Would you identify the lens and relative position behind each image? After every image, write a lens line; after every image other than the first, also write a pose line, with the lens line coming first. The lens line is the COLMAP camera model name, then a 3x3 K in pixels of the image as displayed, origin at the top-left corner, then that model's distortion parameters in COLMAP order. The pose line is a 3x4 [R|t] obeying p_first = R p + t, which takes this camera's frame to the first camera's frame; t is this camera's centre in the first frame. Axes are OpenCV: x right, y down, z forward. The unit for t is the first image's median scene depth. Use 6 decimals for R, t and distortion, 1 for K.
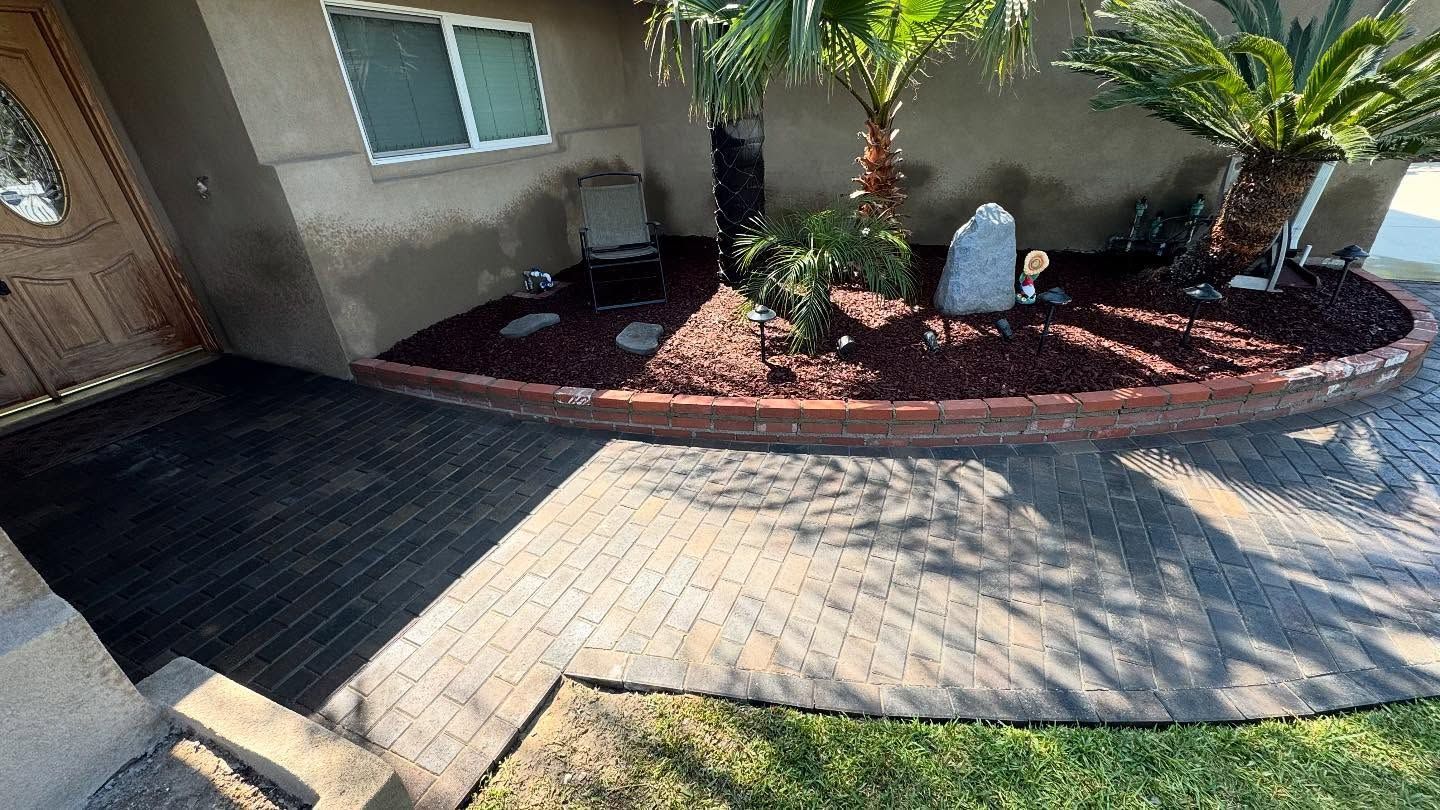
lens RADIAL K [[584.9, 0, 720.0], [0, 584.9, 405.0], [0, 0, 1]] dist [-0.002039, -0.000388]
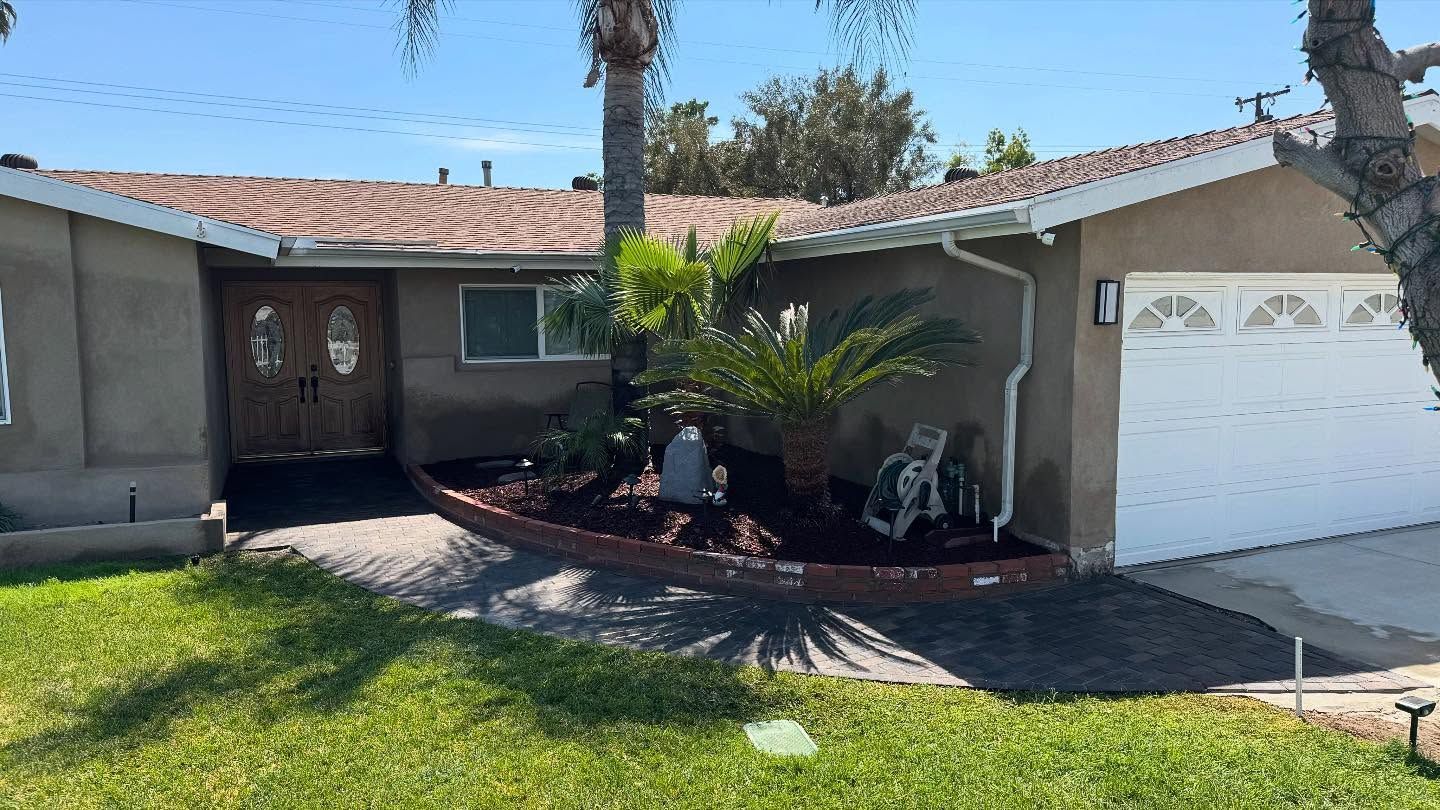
lens RADIAL K [[965.6, 0, 720.0], [0, 965.6, 405.0], [0, 0, 1]] dist [0.000961, 0.000009]
pose [[0.734878, 0.108731, -0.669426, 2.066727], [-0.340927, 0.912508, -0.226047, 0.107709], [0.586279, 0.394343, 0.707652, -0.596876]]
